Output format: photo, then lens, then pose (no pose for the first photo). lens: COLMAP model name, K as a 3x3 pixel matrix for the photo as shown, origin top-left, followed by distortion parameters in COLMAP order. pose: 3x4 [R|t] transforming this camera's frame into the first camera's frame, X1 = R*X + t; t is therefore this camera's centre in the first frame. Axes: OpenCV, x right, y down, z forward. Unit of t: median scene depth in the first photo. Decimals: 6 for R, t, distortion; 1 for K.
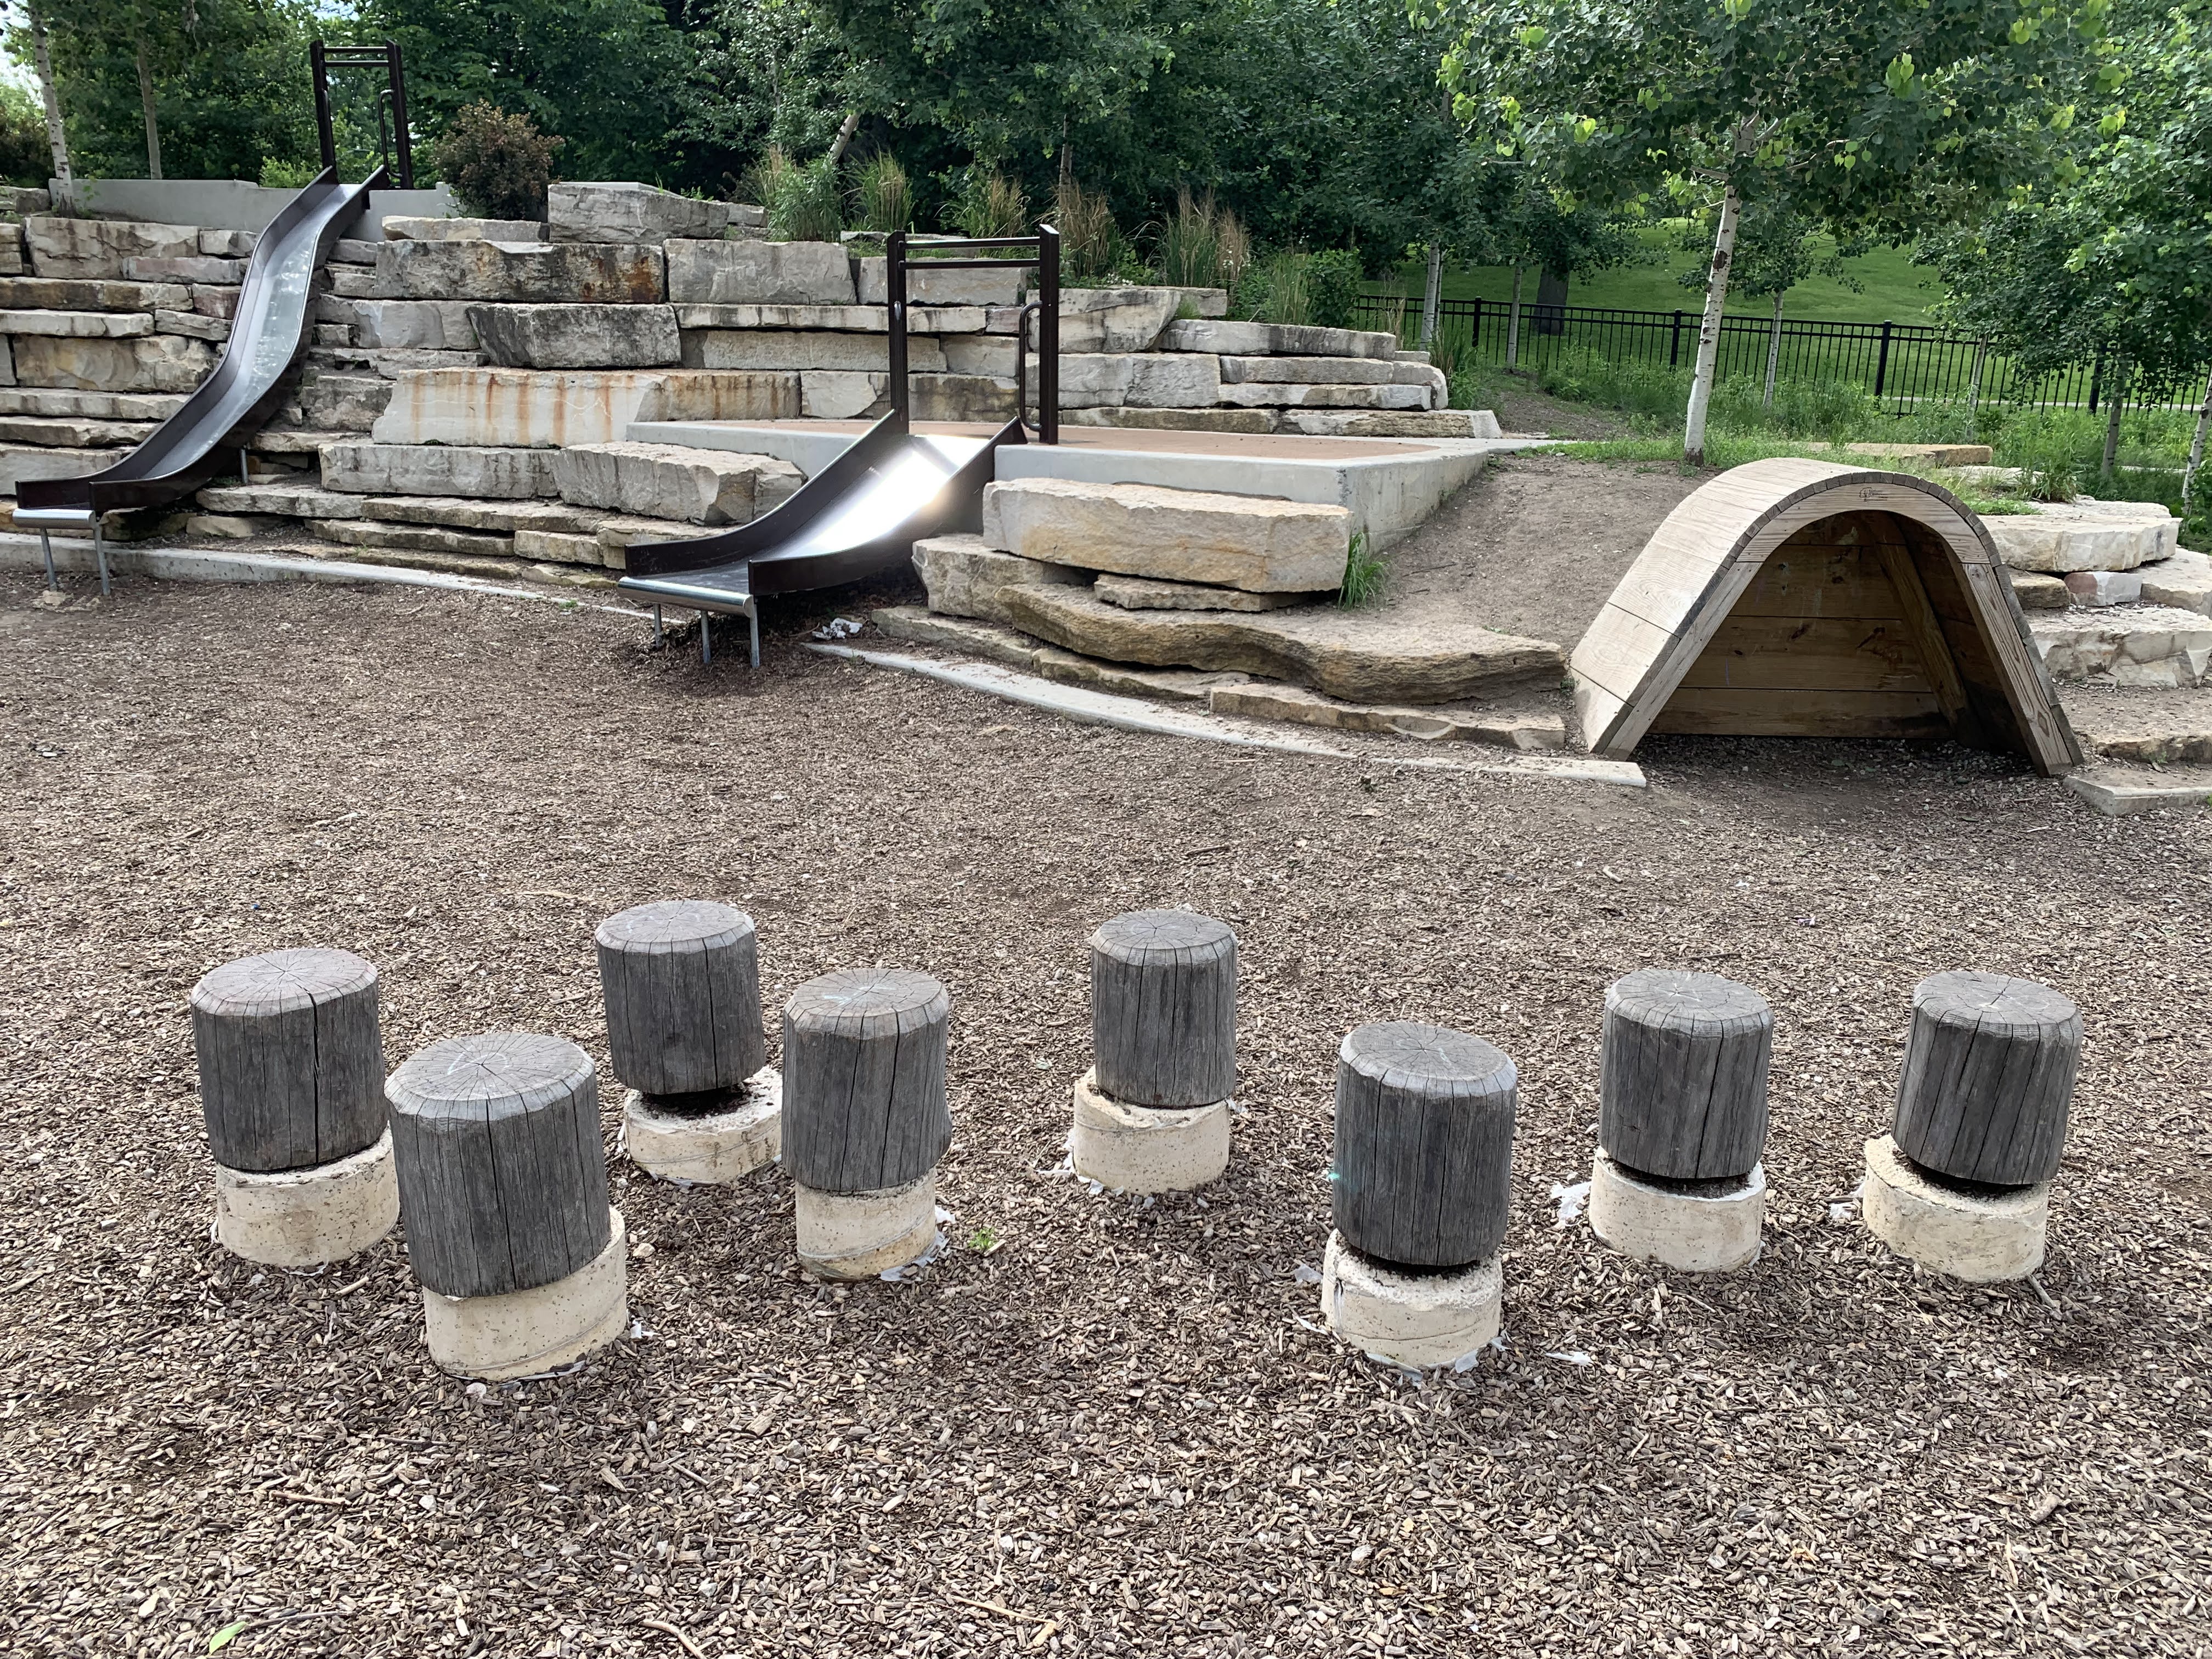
lens RADIAL K [[1674.2, 0, 1113.3], [0, 1674.2, 845.7], [0, 0, 1]] dist [0.033149, -0.023552]
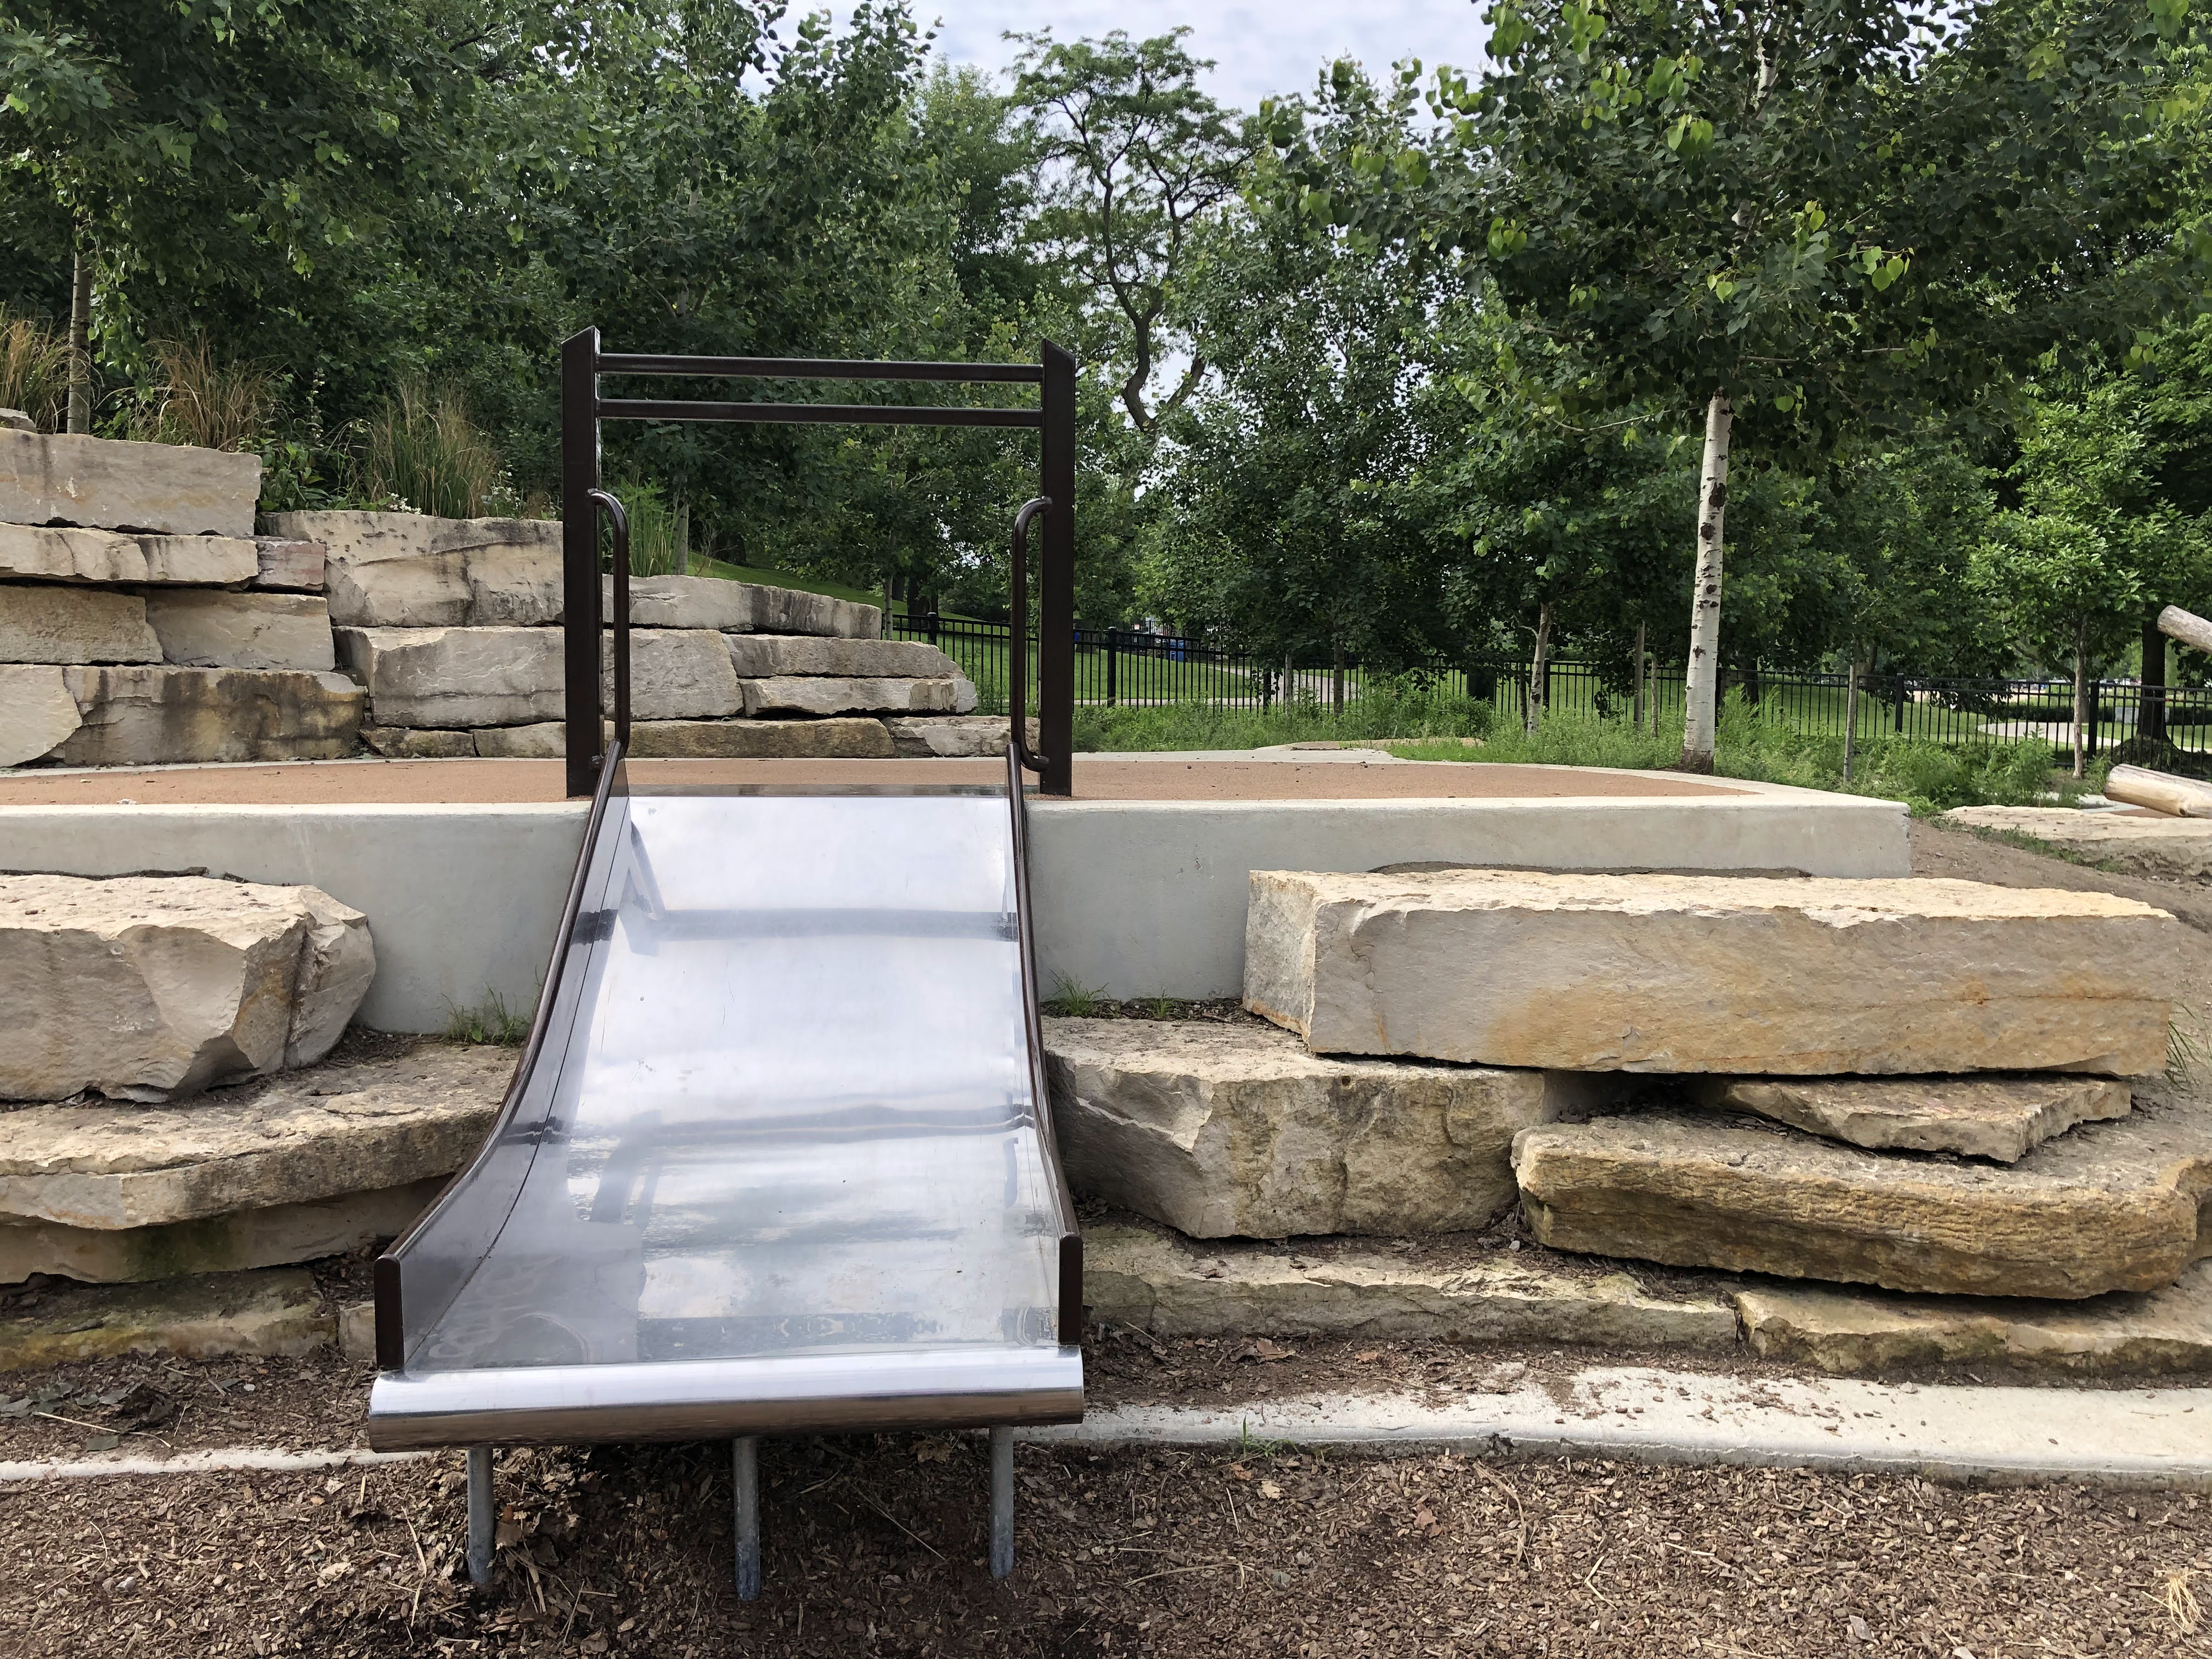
lens RADIAL K [[1801.8, 0, 1108.7], [0, 1801.8, 821.8], [0, 0, 1]] dist [0.030932, -0.037207]
pose [[0.714824, -0.069658, 0.695826, -0.318725], [0.201414, 0.973370, -0.109471, -0.151089], [-0.669671, 0.218402, 0.709818, 0.548926]]
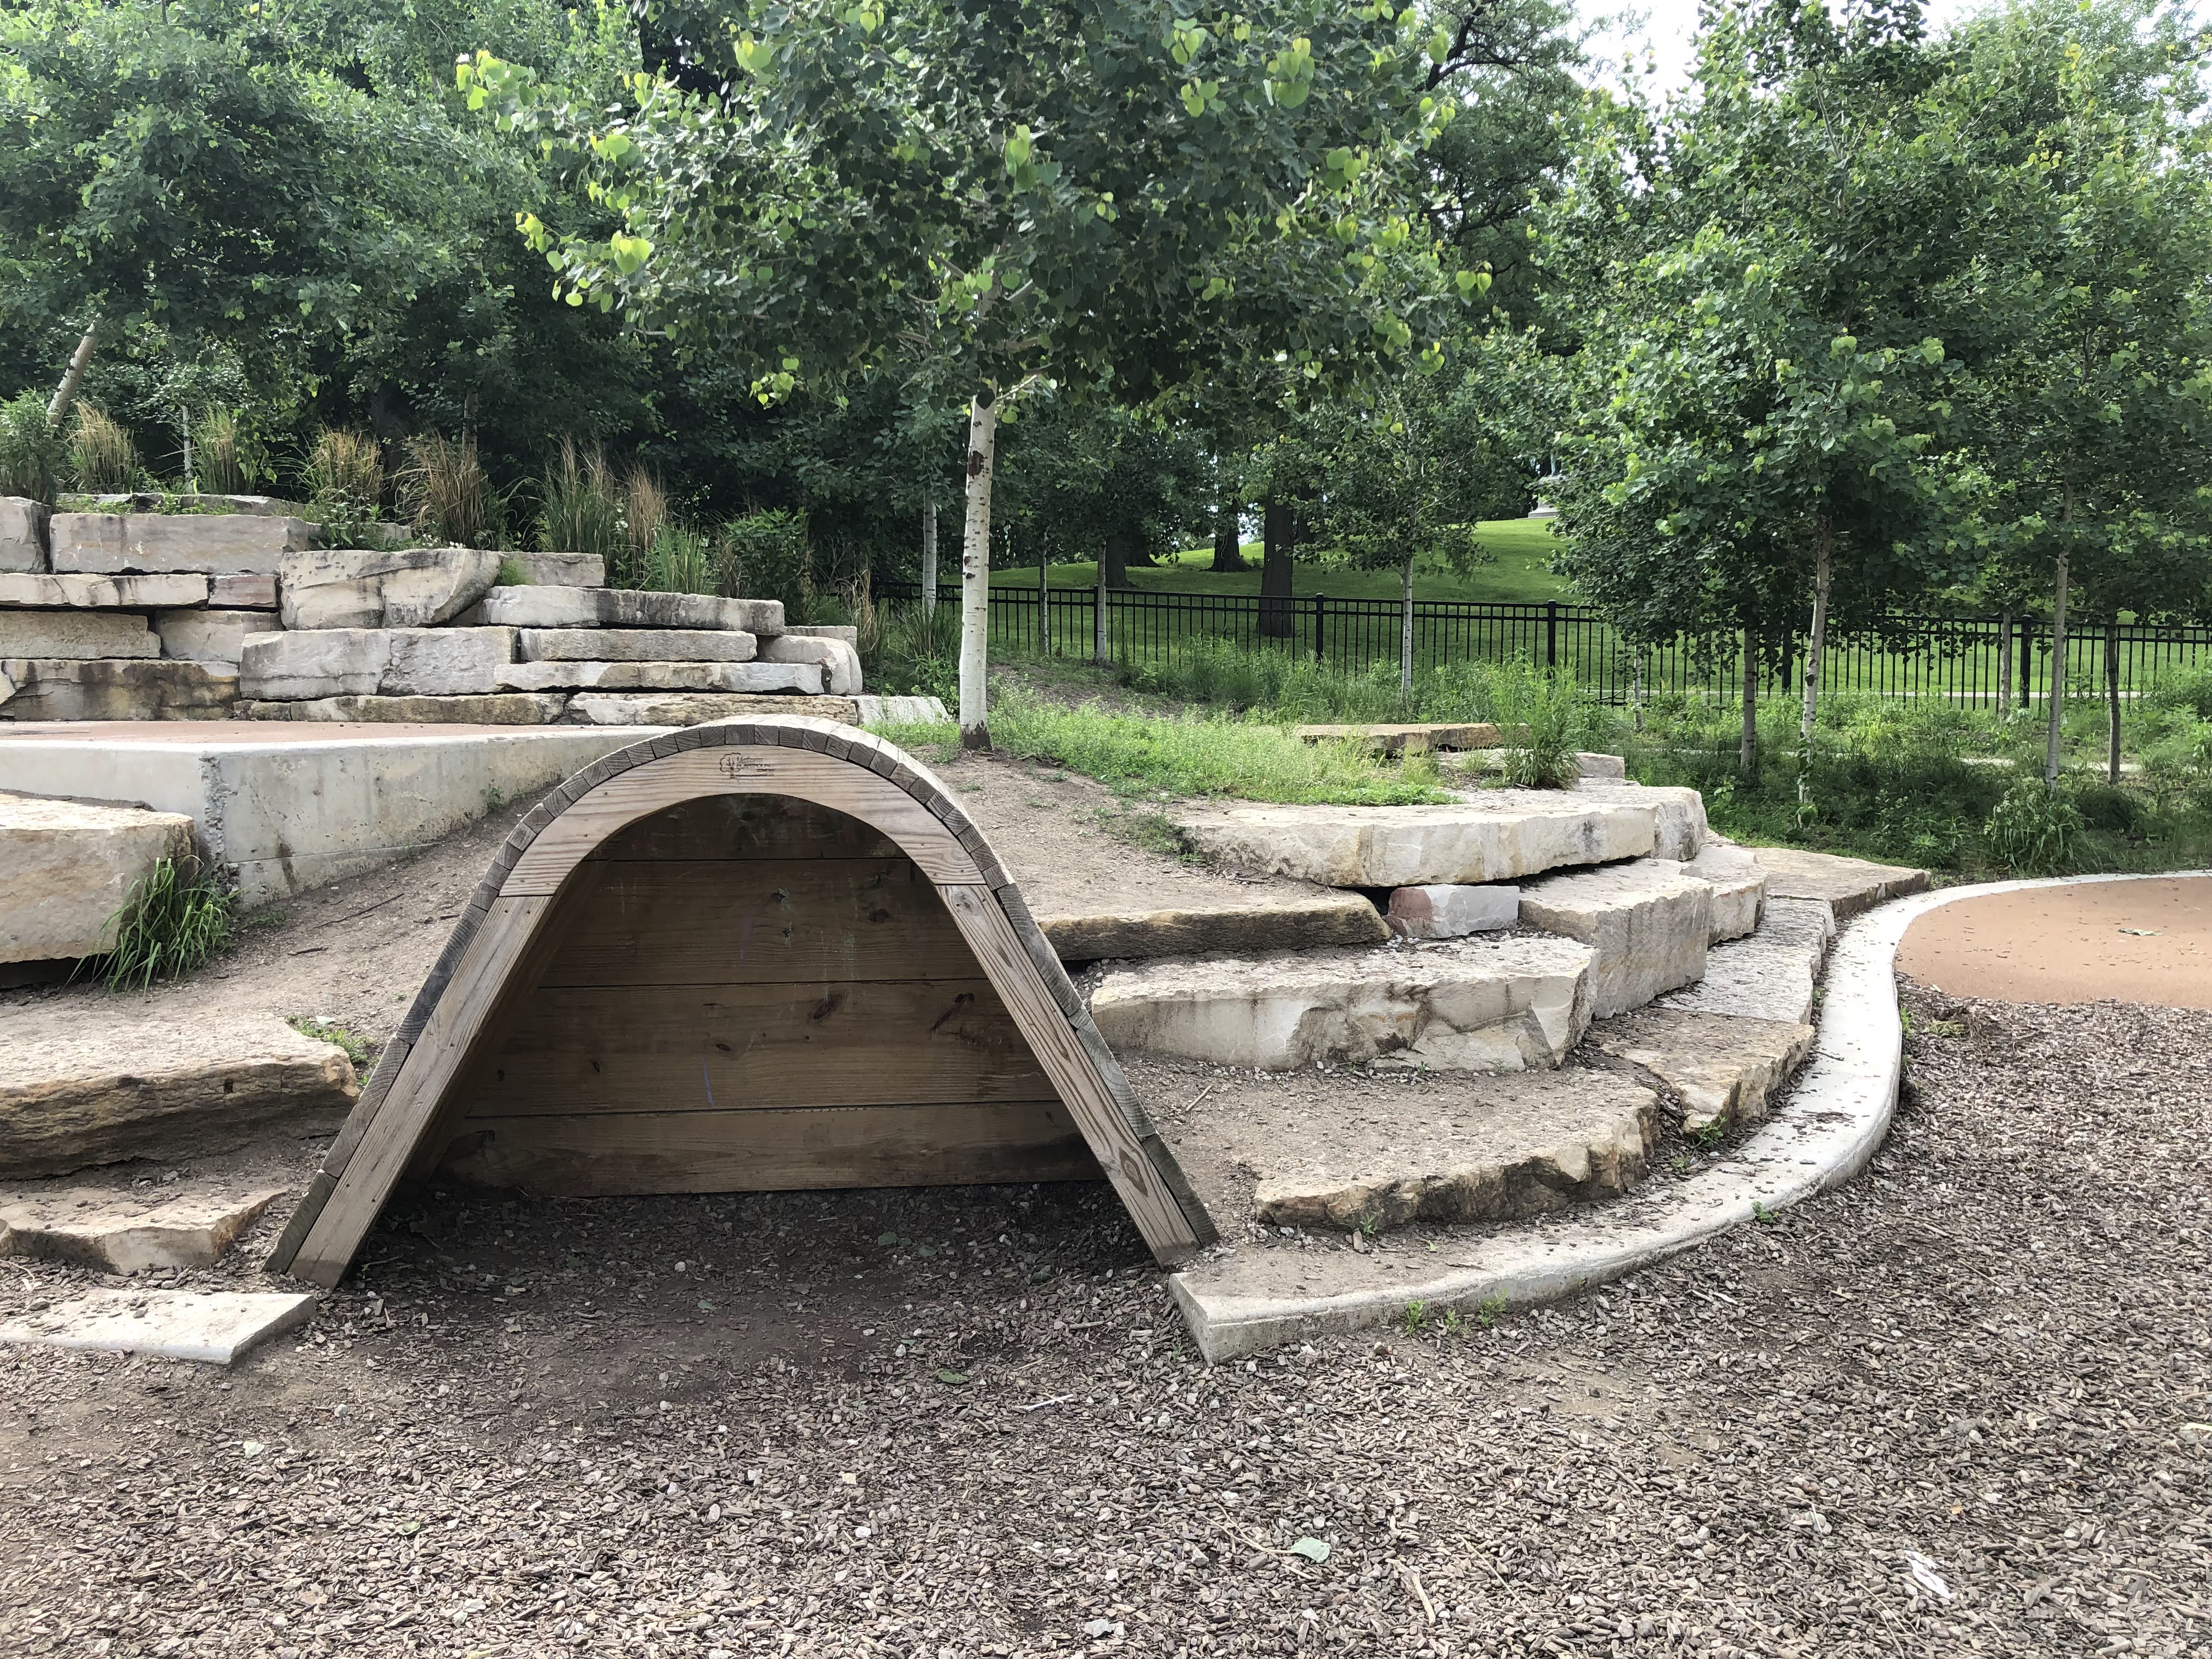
lens RADIAL K [[1801.8, 0, 1105.1], [0, 1801.8, 818.2], [0, 0, 1]] dist [0.030932, -0.037207]
pose [[0.995836, -0.028880, 0.086473, 0.289532], [0.045917, 0.978296, -0.202060, -0.039161], [-0.078761, 0.205190, 0.975548, 0.241701]]
